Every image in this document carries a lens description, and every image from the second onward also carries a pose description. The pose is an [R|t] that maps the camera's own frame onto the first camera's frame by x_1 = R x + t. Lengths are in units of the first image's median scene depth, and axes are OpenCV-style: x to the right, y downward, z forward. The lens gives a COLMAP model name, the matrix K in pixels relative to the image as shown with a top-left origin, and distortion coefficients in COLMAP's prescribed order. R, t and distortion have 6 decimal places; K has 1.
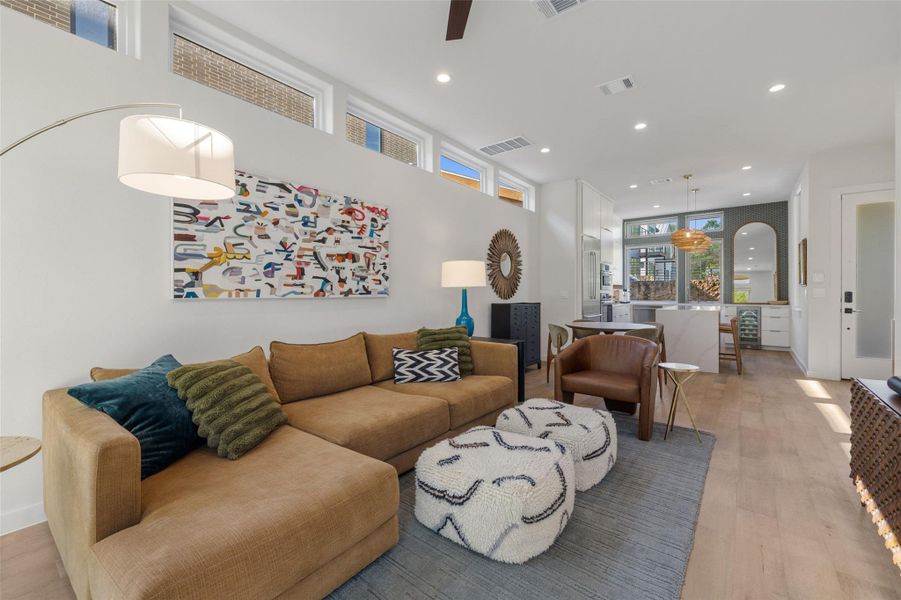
lens RADIAL K [[379.6, 0, 448.7], [0, 379.6, 295.5], [0, 0, 1]] dist [-0.001219, -0.000214]
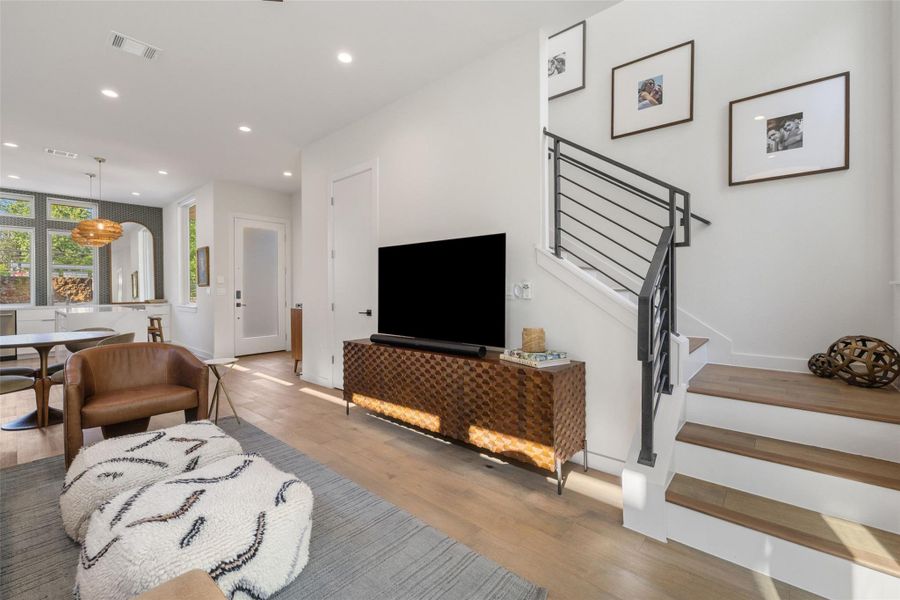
lens RADIAL K [[380.6, 0, 450.1], [0, 380.6, 291.8], [0, 0, 1]] dist [-0.001774, -0.000298]
pose [[0.051441, -0.004731, 0.998665, -0.358147], [0.013190, 0.999905, 0.004057, -0.002015], [-0.998589, 0.012964, 0.051498, 0.258925]]
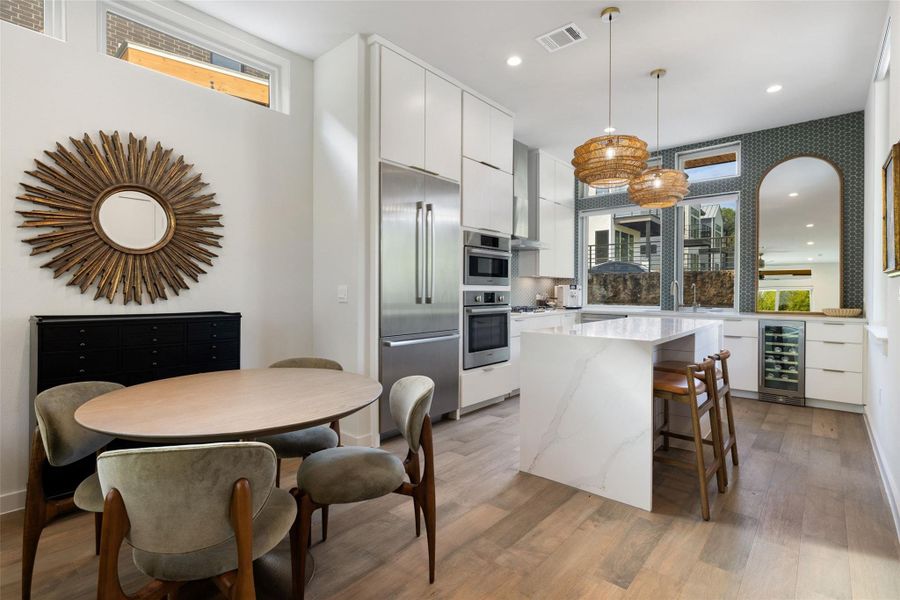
lens RADIAL K [[429.1, 0, 451.4], [0, 429.1, 294.4], [0, 0, 1]] dist [-0.001269, -0.000228]
pose [[0.998676, 0.007321, -0.050918, 0.838931], [-0.007169, 0.999969, 0.003164, -0.007621], [0.050939, -0.002795, 0.998698, 0.895939]]
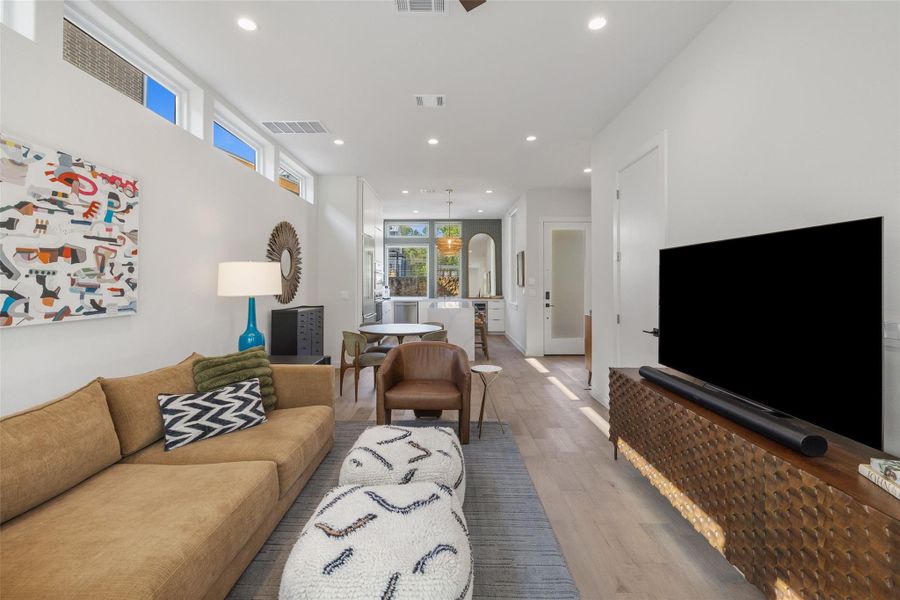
lens RADIAL K [[386.3, 0, 447.3], [0, 386.3, 276.6], [0, 0, 1]] dist [0.000744, -0.000111]
pose [[0.788676, 0.011789, 0.614695, -0.157782], [0.002116, 0.999758, -0.021889, -0.049612], [-0.614805, 0.018564, 0.788461, 0.148711]]
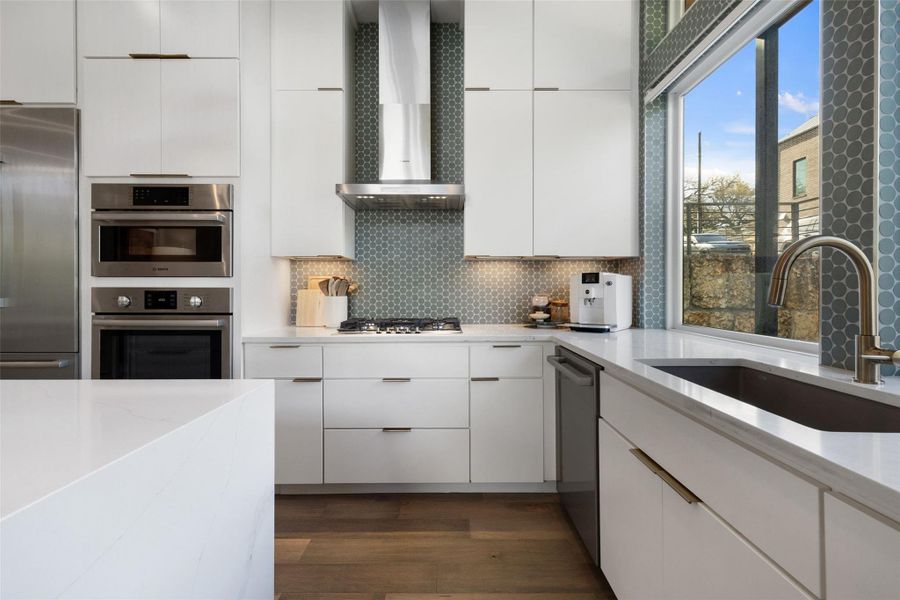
lens RADIAL K [[380.6, 0, 450.1], [0, 380.6, 291.8], [0, 0, 1]] dist [-0.001774, -0.000298]
pose [[0.610857, 0.009400, -0.791685, 1.623561], [-0.008474, 0.999950, 0.005334, -0.014848], [0.791696, 0.003451, 0.610906, 2.122056]]
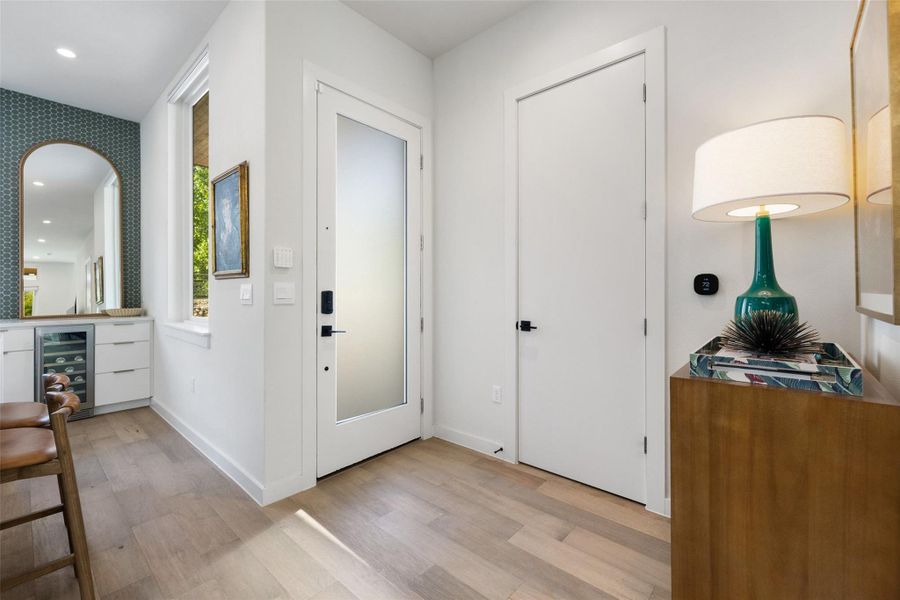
lens RADIAL K [[390.1, 0, 451.6], [0, 390.1, 289.2], [0, 0, 1]] dist [0.000166, 0.000073]
pose [[0.068649, 0.007673, 0.997611, 0.821661], [0.008874, 0.999926, -0.008301, -0.009778], [-0.997601, 0.009423, 0.068576, 1.154093]]
